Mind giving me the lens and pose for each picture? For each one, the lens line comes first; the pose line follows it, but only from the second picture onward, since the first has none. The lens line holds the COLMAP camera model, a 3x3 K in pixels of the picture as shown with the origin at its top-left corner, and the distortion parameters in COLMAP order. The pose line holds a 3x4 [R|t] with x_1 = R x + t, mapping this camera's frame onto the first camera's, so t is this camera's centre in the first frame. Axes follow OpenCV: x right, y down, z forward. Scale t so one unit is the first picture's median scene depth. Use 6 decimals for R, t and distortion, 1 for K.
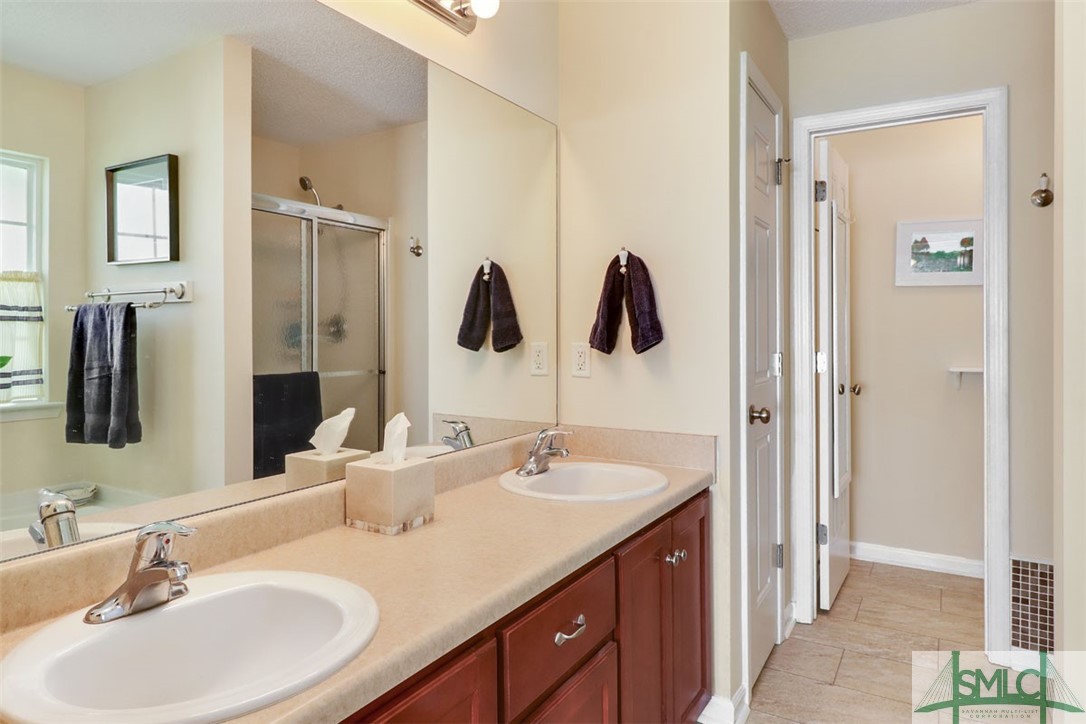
lens RADIAL K [[669.1, 0, 542.3], [0, 669.1, 328.6], [0, 0, 1]] dist [0.001642, 0.000364]
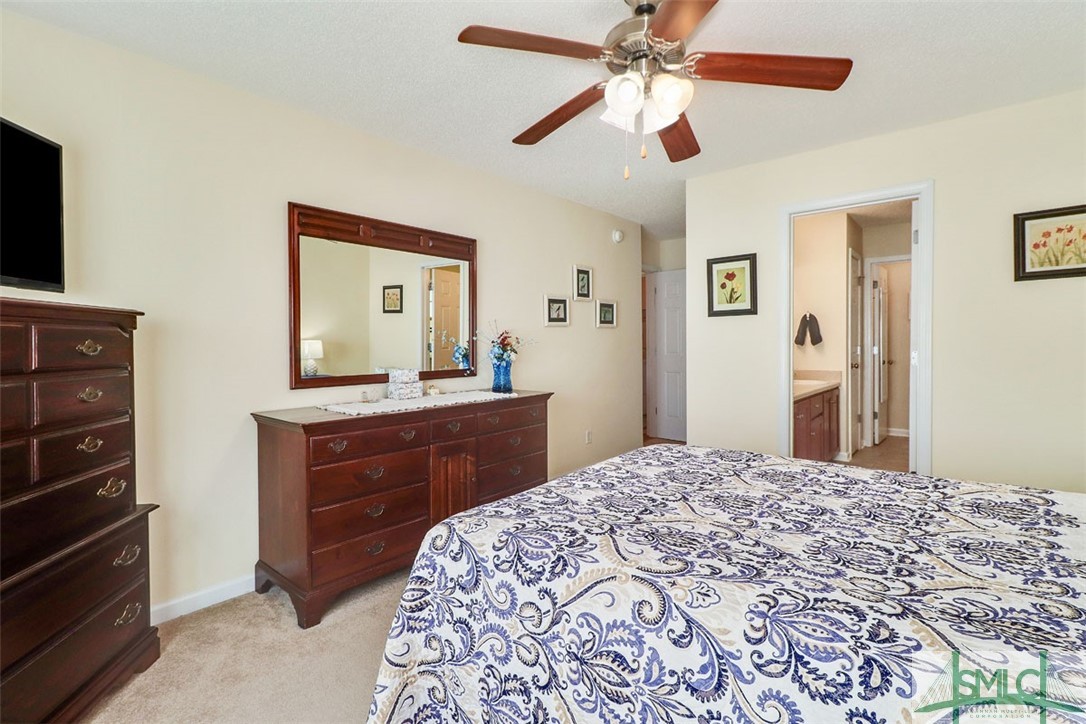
lens RADIAL K [[507.7, 0, 522.9], [0, 507.7, 344.7], [0, 0, 1]] dist [0.001058, -0.000240]
pose [[0.982365, 0.001319, -0.186971, -0.629822], [0.000390, 0.999958, 0.009104, 0.010085], [0.186975, -0.009016, 0.982323, -1.343839]]
